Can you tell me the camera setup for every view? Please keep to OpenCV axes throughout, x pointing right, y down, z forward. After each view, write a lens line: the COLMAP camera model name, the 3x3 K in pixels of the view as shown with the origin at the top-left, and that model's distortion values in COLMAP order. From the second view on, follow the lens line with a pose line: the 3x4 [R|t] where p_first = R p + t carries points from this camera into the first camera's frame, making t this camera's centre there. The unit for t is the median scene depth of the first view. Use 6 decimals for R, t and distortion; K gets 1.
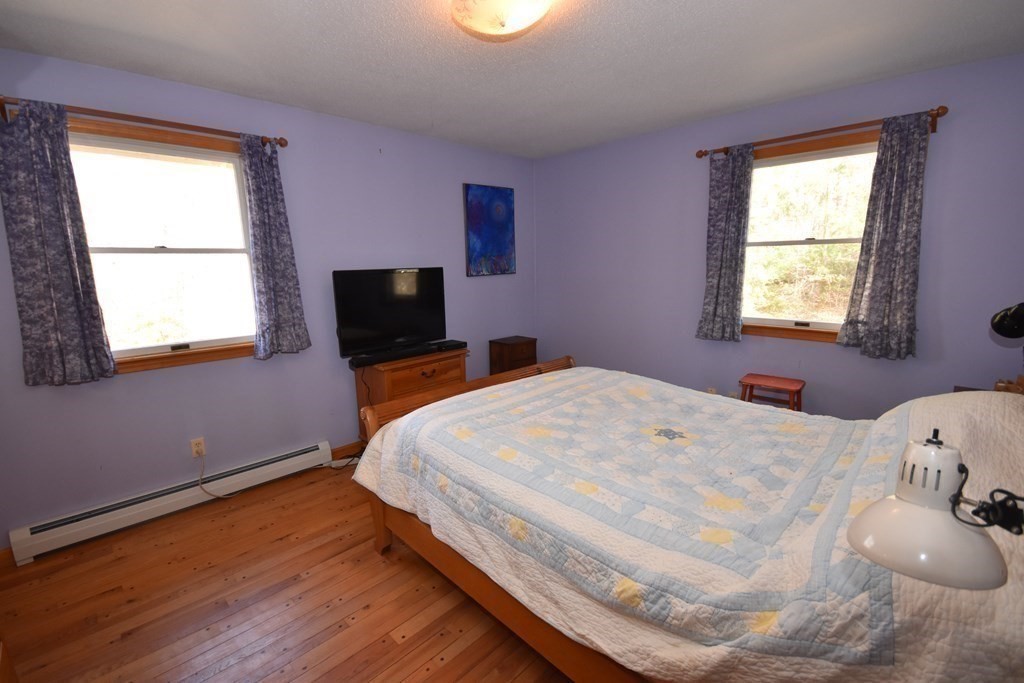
lens RADIAL K [[462.5, 0, 508.8], [0, 462.5, 346.4], [0, 0, 1]] dist [0.018733, -0.013128]
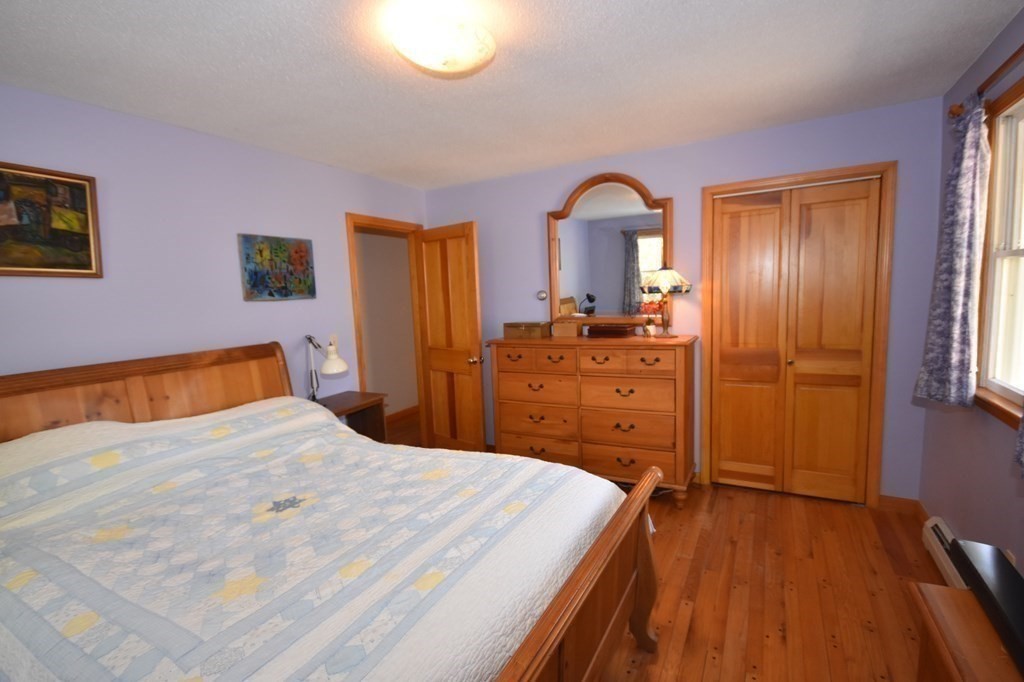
lens RADIAL K [[467.7, 0, 510.4], [0, 467.7, 347.6], [0, 0, 1]] dist [0.000718, 0.000056]
pose [[-0.959528, 0.091094, -0.266473, 0.149721], [0.010372, 0.957027, 0.289812, -0.350187], [0.281422, 0.275319, -0.919240, 1.863310]]
